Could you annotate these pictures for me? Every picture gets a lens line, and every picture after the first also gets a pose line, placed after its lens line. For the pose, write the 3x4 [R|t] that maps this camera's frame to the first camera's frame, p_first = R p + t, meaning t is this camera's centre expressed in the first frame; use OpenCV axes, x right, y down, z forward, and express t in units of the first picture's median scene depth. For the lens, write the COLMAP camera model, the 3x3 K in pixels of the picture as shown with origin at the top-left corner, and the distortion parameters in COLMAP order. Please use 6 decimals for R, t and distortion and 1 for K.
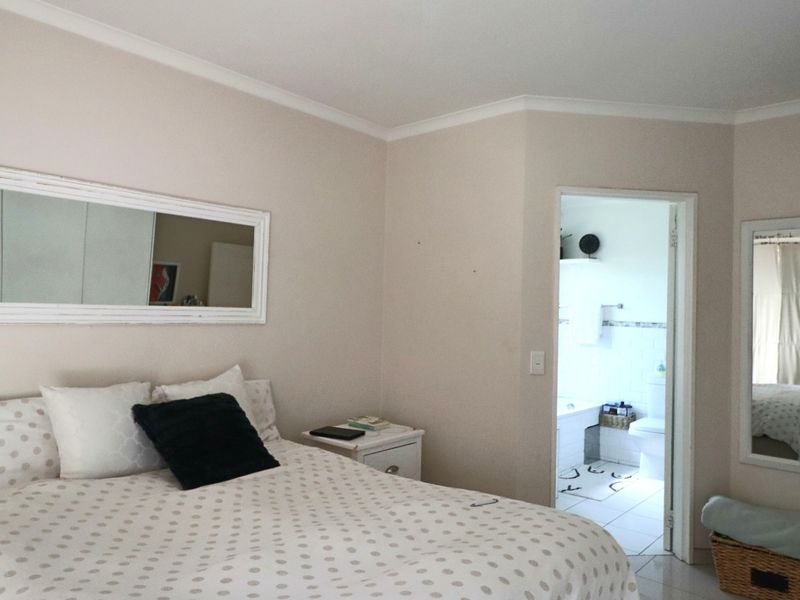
lens RADIAL K [[570.4, 0, 403.2], [0, 570.4, 297.5], [0, 0, 1]] dist [-0.003996, -0.001504]
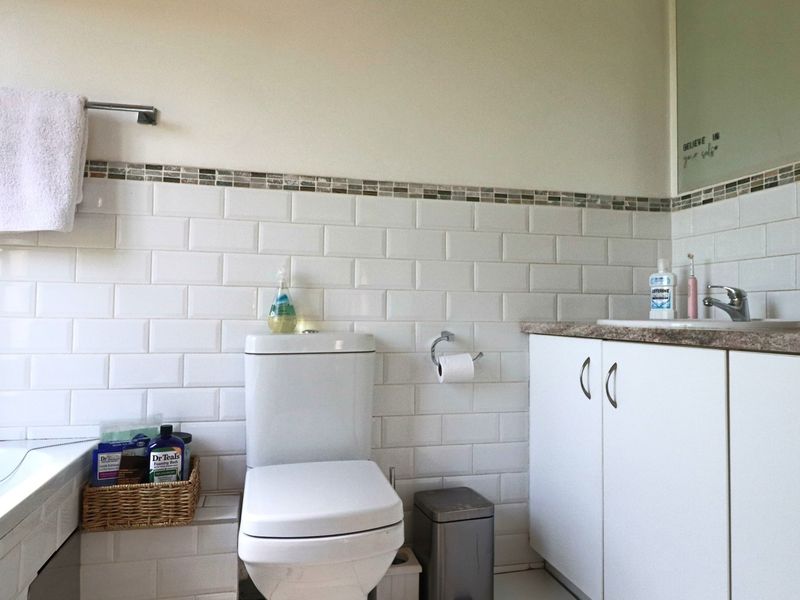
lens RADIAL K [[570.4, 0, 402.1], [0, 570.4, 297.5], [0, 0, 1]] dist [-0.003996, -0.001504]
pose [[0.579933, 0.008150, 0.814623, 0.217257], [-0.010288, 0.999943, -0.002680, 0.116140], [-0.814599, -0.006826, 0.579984, 0.732208]]
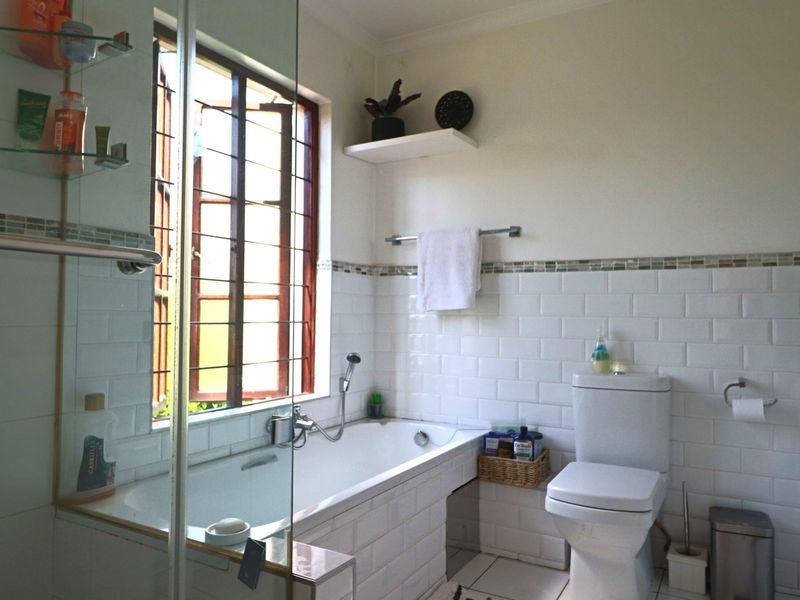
lens RADIAL K [[570.4, 0, 399.5], [0, 570.4, 297.5], [0, 0, 1]] dist [-0.003996, -0.001504]
pose [[0.980362, -0.013255, 0.196762, 0.190635], [0.013740, 0.999905, -0.001105, 0.073624], [-0.196729, 0.003786, 0.980451, 0.552734]]
